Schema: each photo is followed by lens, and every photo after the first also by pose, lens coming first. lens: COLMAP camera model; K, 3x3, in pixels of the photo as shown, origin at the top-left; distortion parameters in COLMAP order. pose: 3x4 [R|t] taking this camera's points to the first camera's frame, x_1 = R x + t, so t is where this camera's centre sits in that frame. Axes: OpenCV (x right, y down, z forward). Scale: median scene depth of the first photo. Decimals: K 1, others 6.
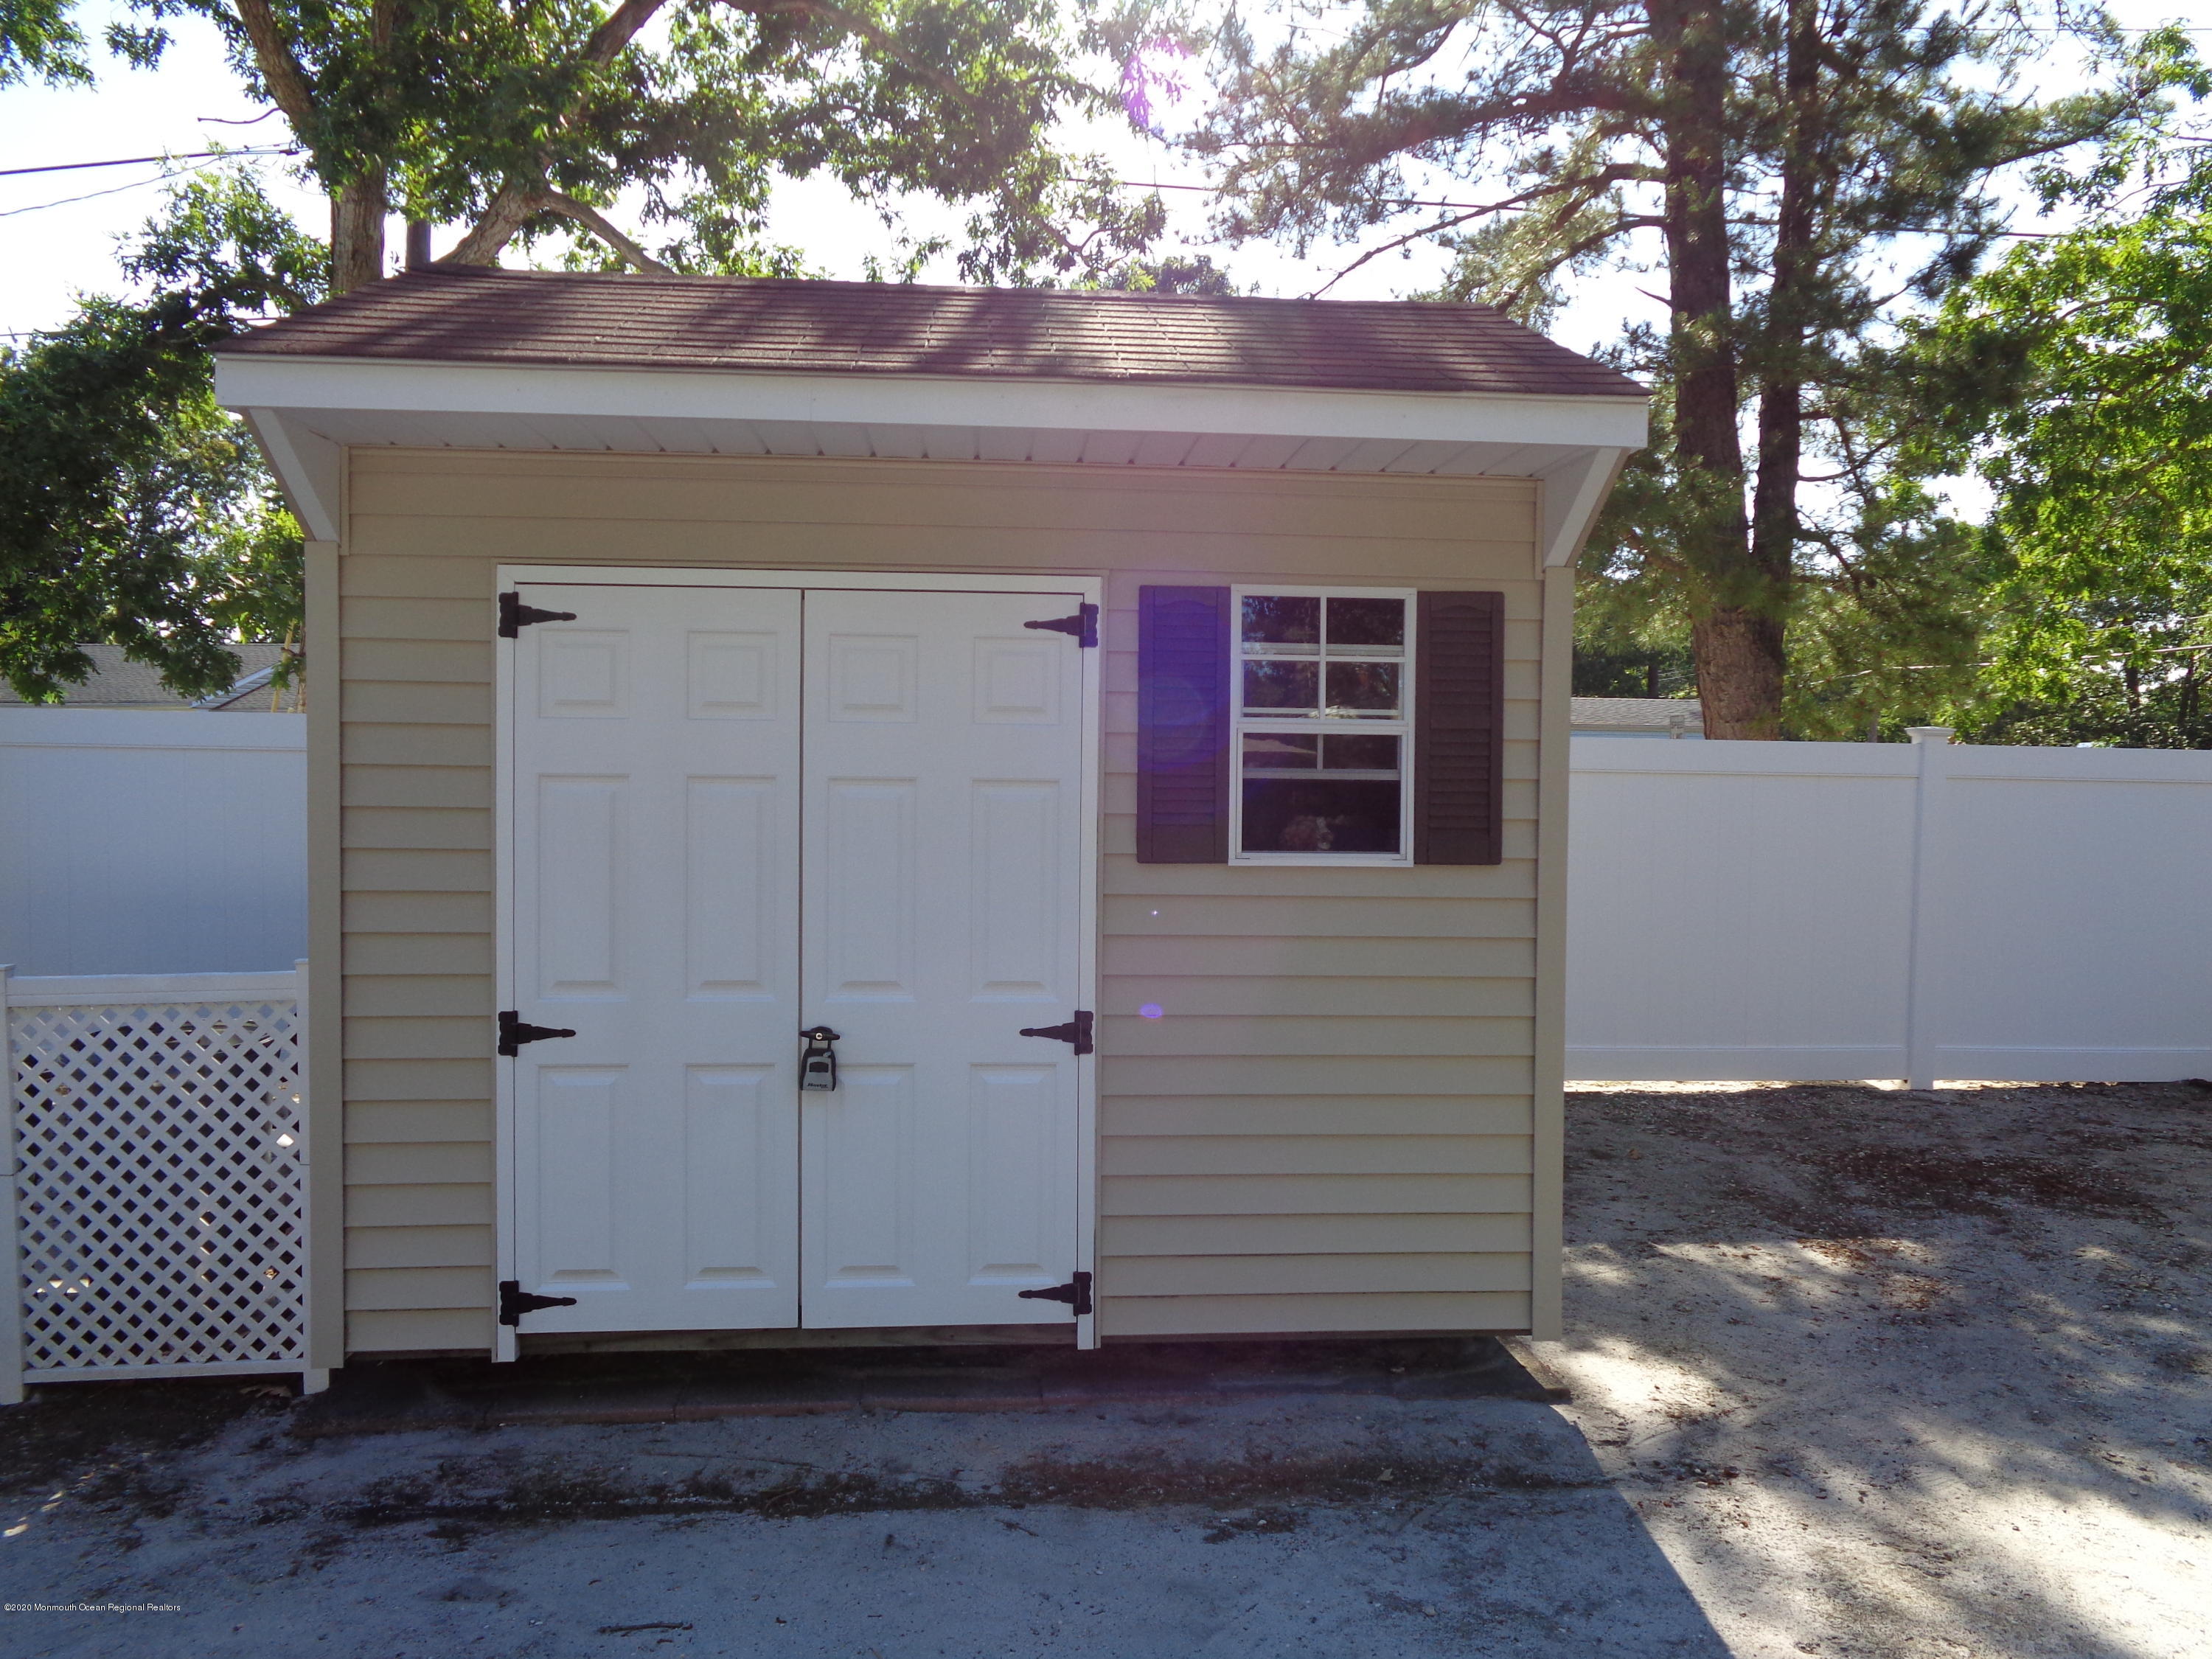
lens RADIAL K [[1681.5, 0, 1104.6], [0, 1681.5, 828.0], [0, 0, 1]] dist [-0.000342, 0.017885]
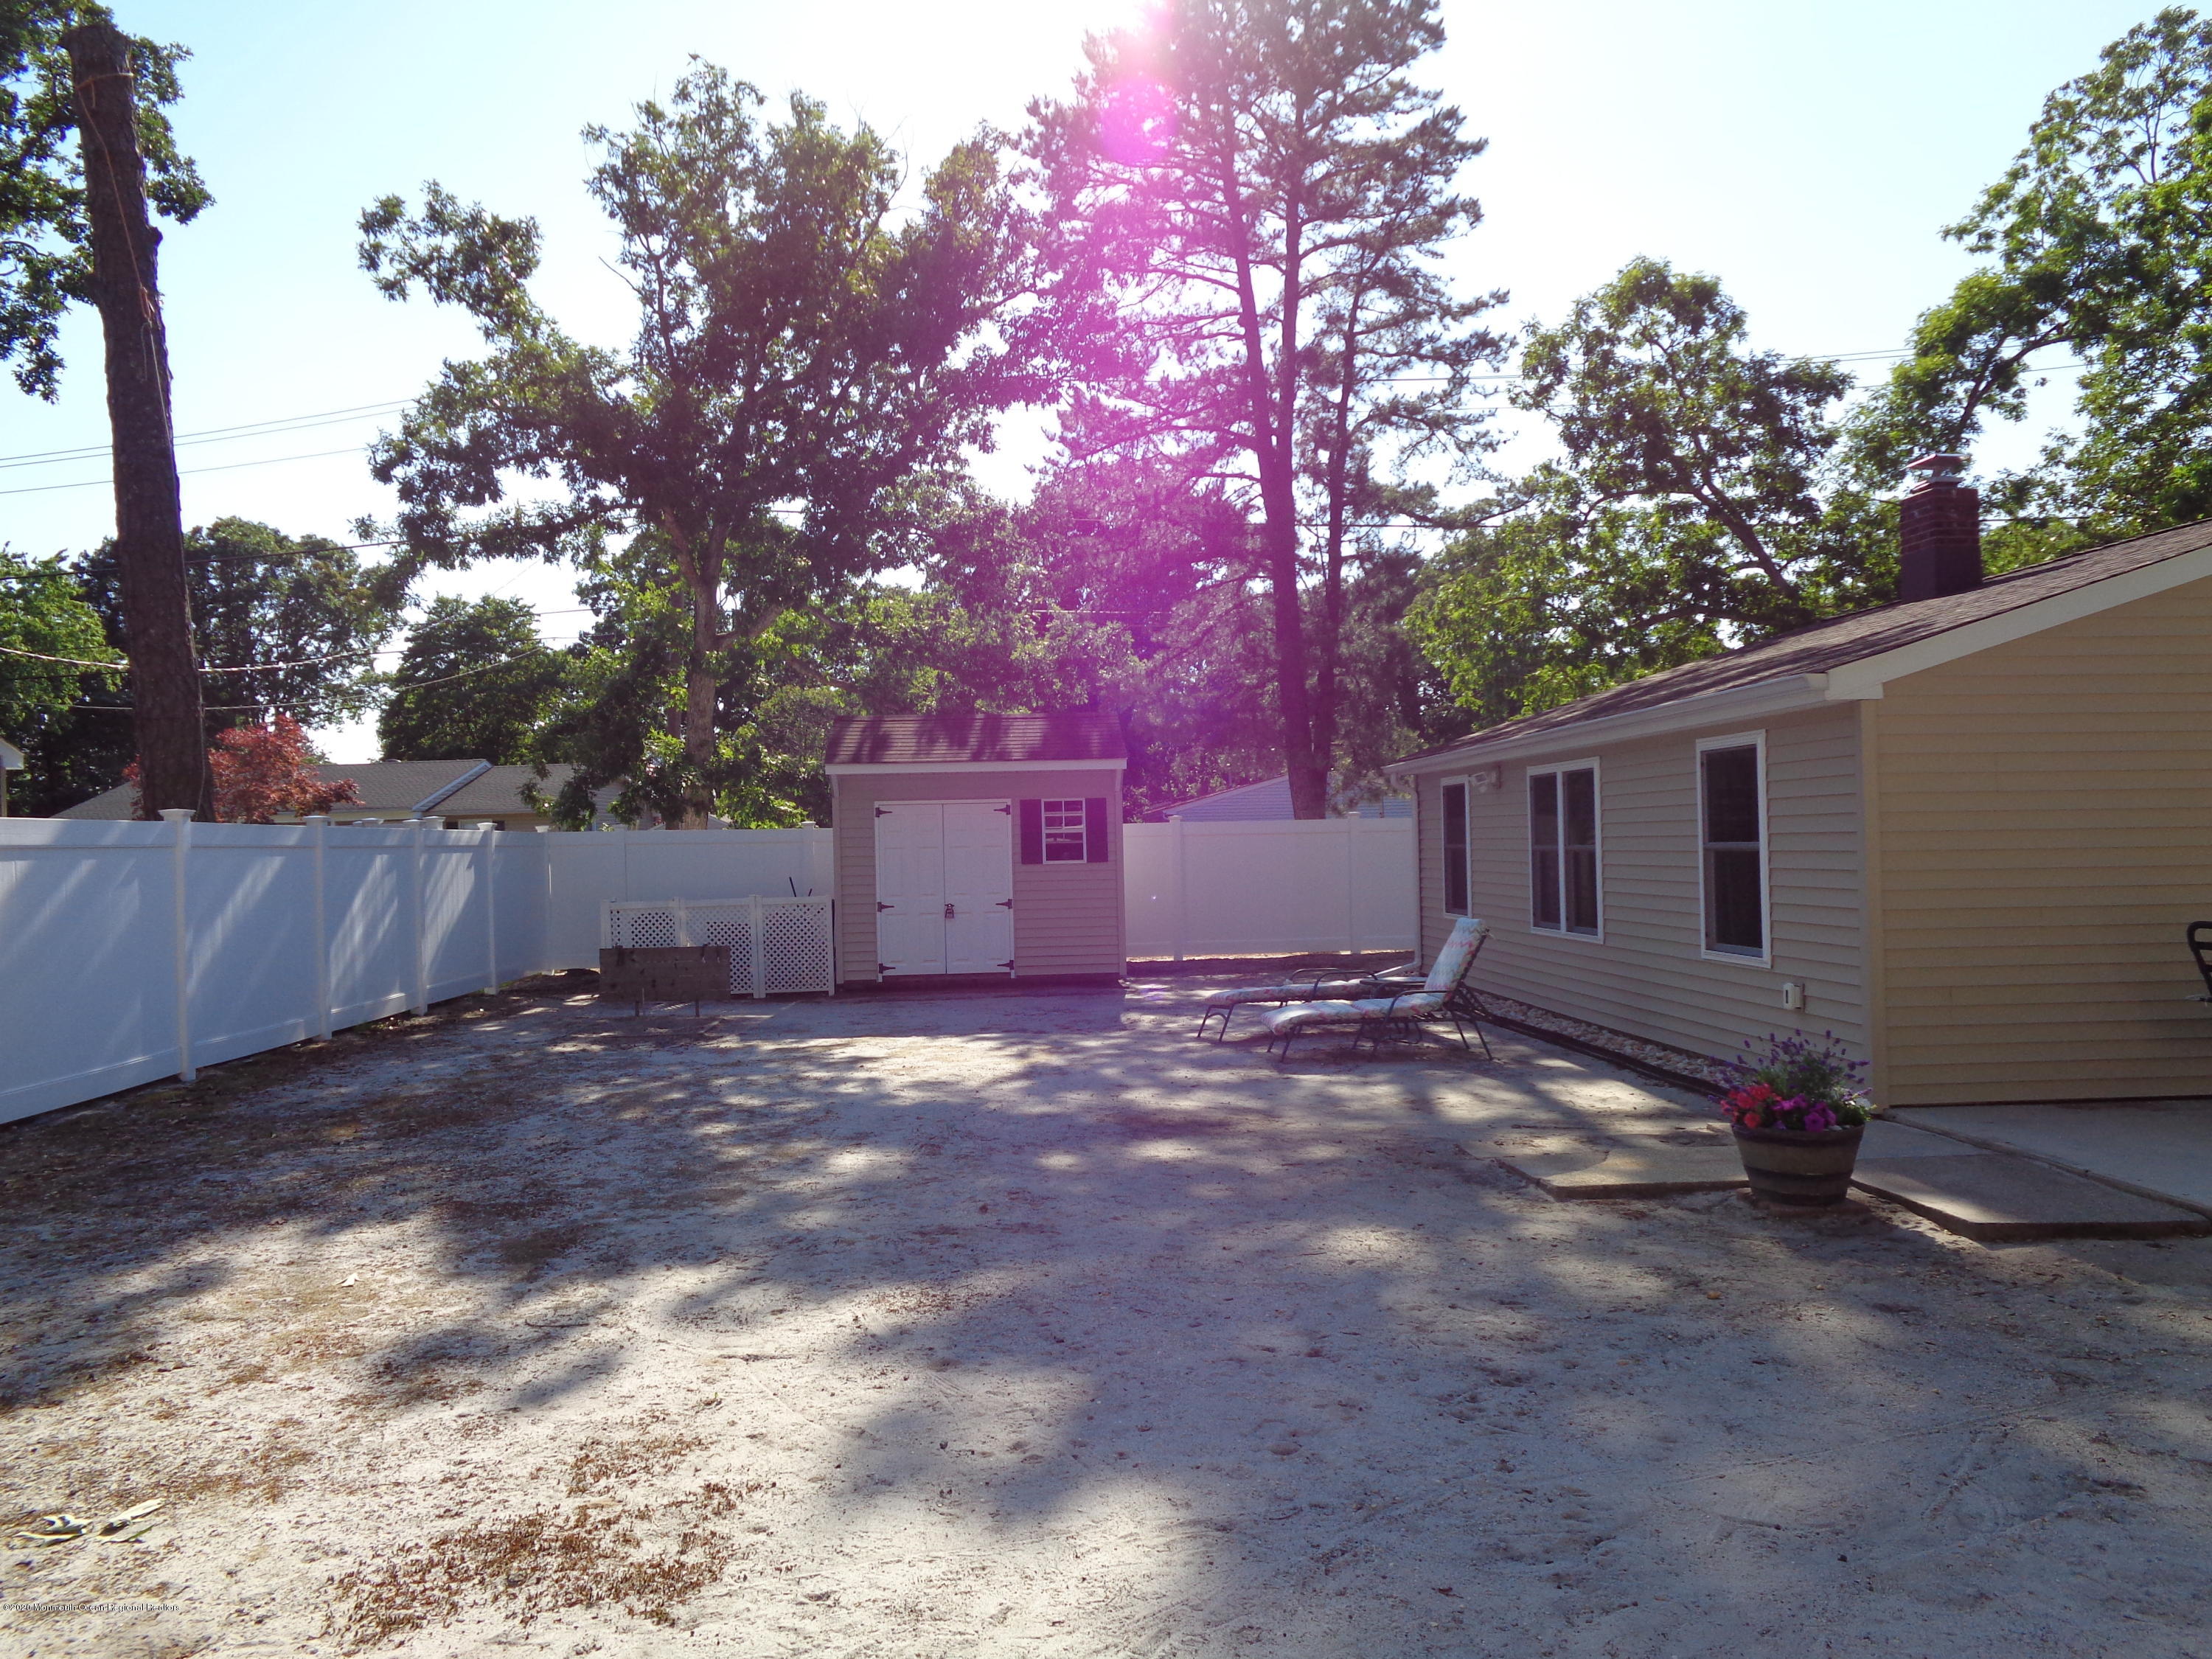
lens RADIAL K [[1681.5, 0, 1091.4], [0, 1681.5, 820.5], [0, 0, 1]] dist [-0.000342, 0.017885]
pose [[0.999140, -0.034404, -0.023125, 0.290036], [0.033406, 0.998550, -0.042212, 0.094096], [0.024544, 0.041403, 0.998841, -3.172527]]
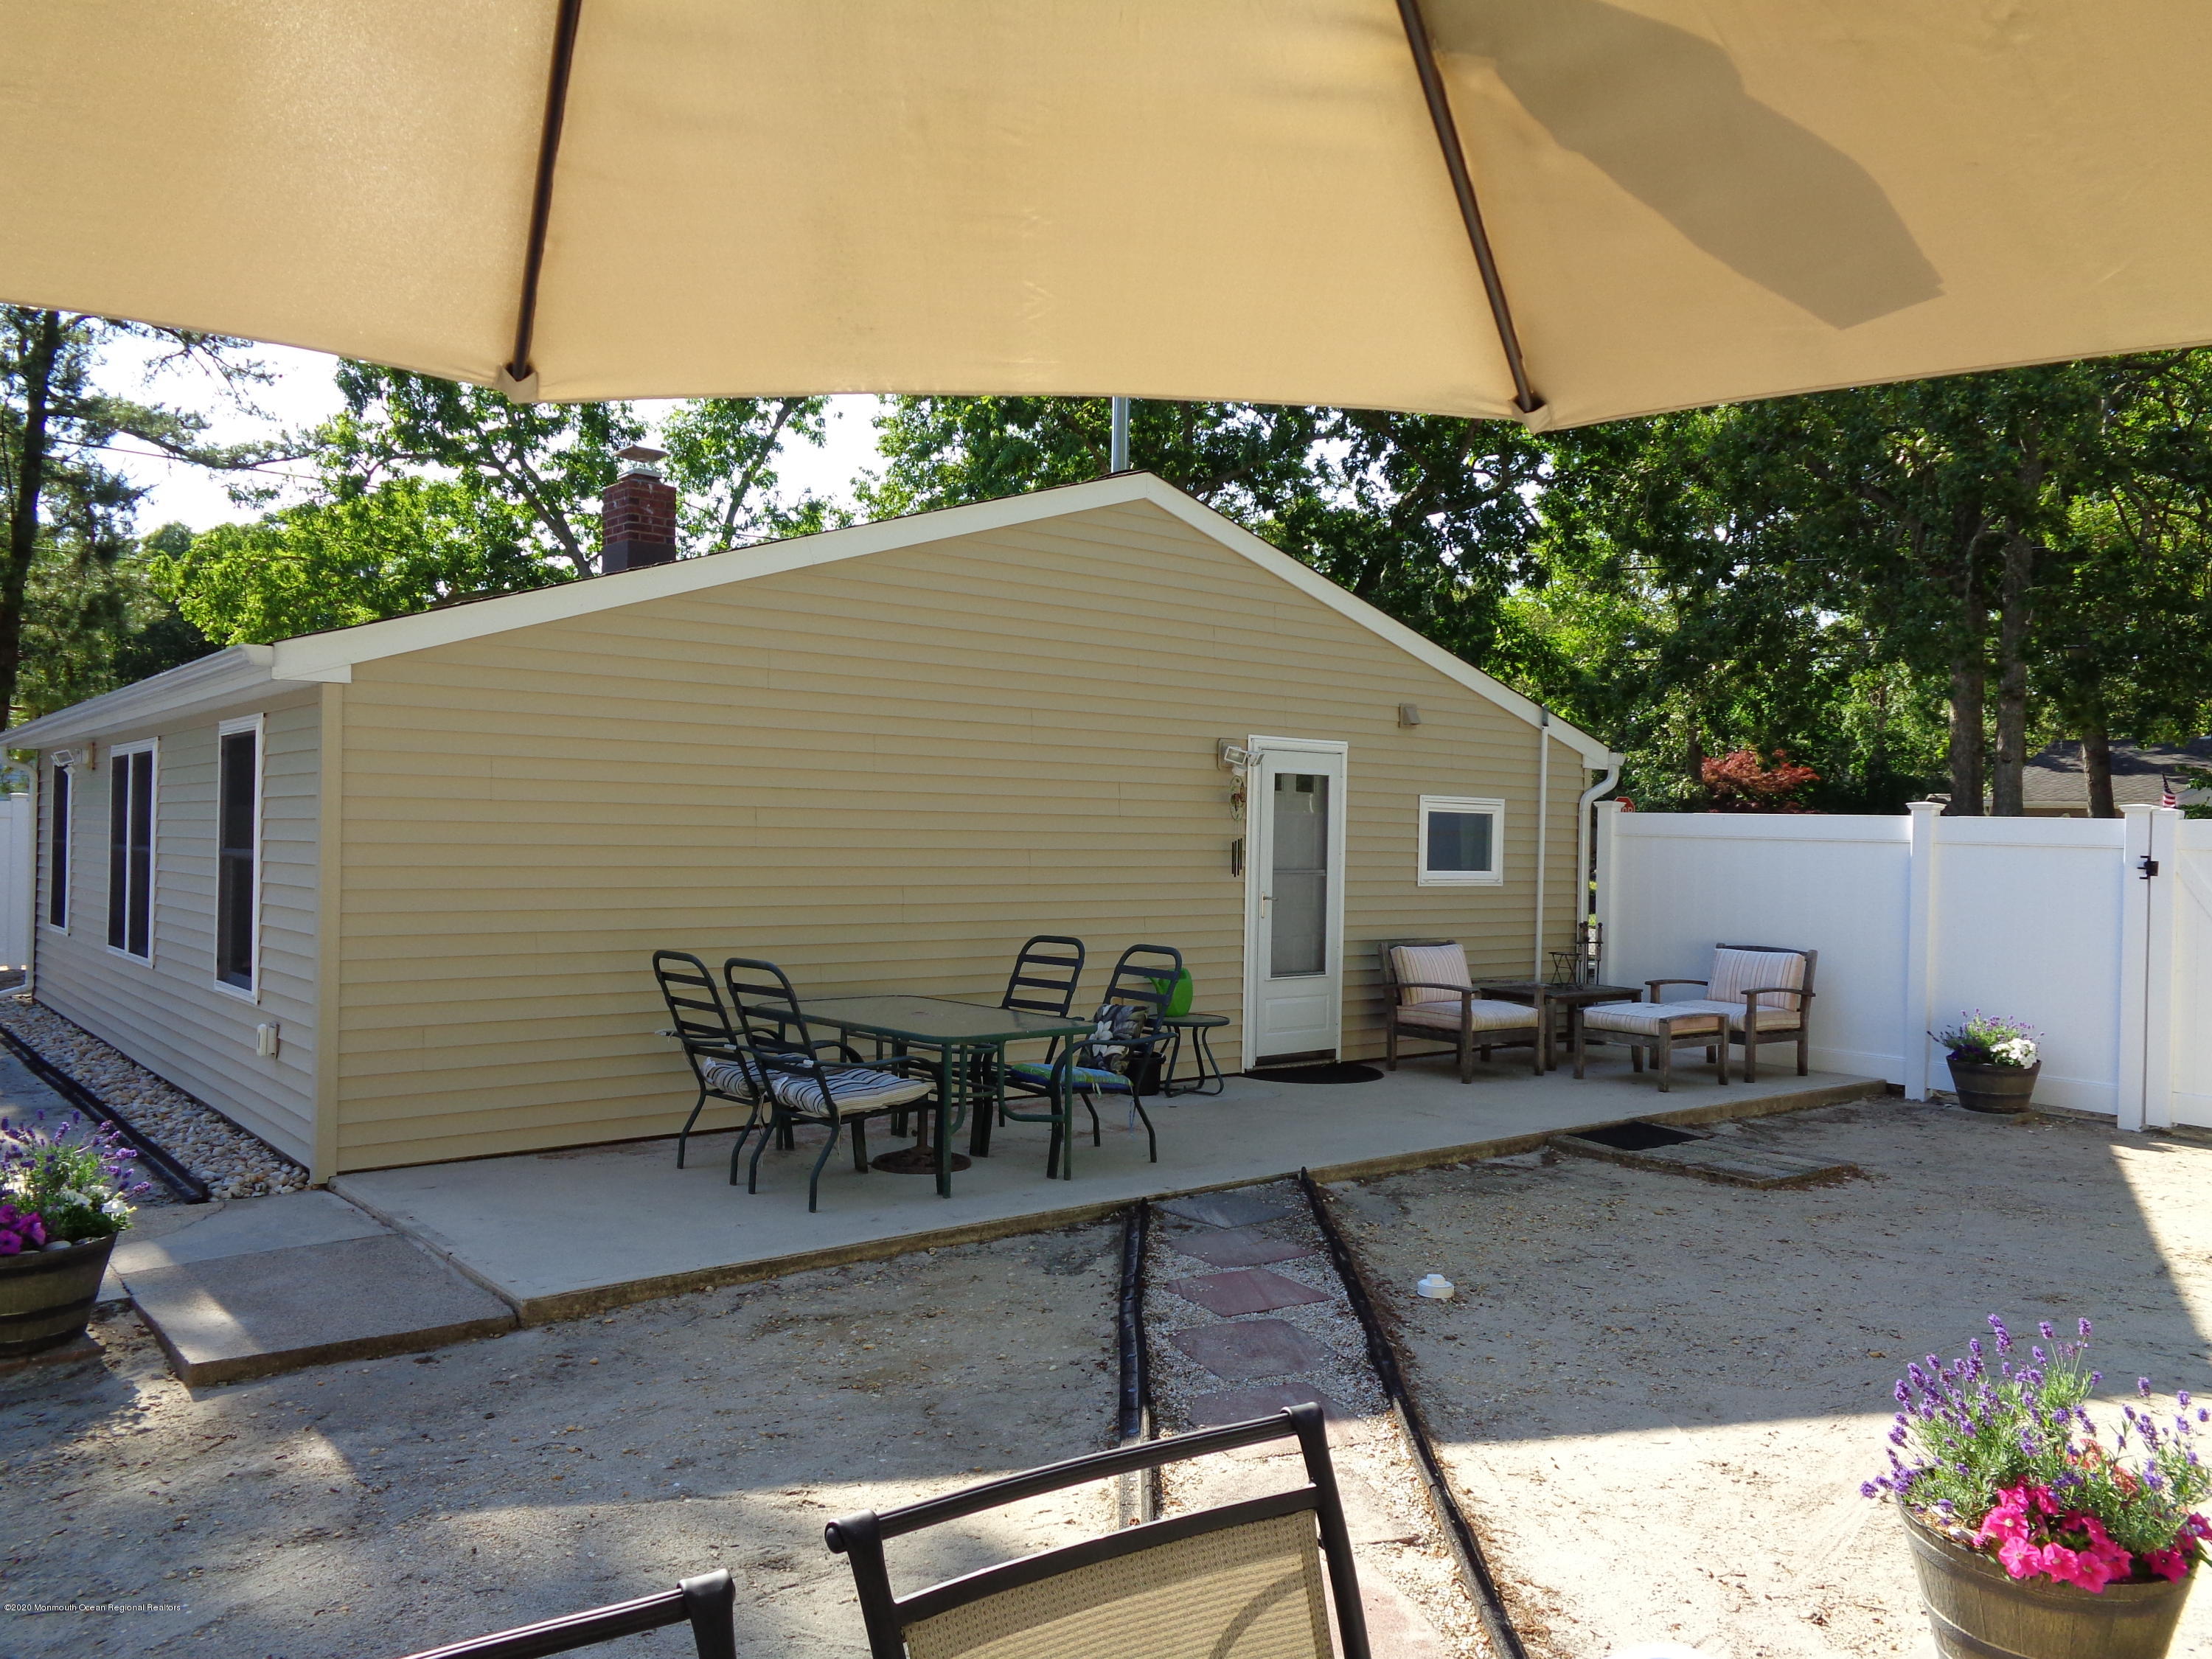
lens RADIAL K [[1681.5, 0, 1106.7], [0, 1681.5, 834.7], [0, 0, 1]] dist [-0.000342, 0.017885]
pose [[0.828663, -0.007461, 0.559699, 0.877992], [0.017569, 0.999765, -0.012685, 0.081090], [-0.559472, 0.020345, 0.828599, -2.948859]]
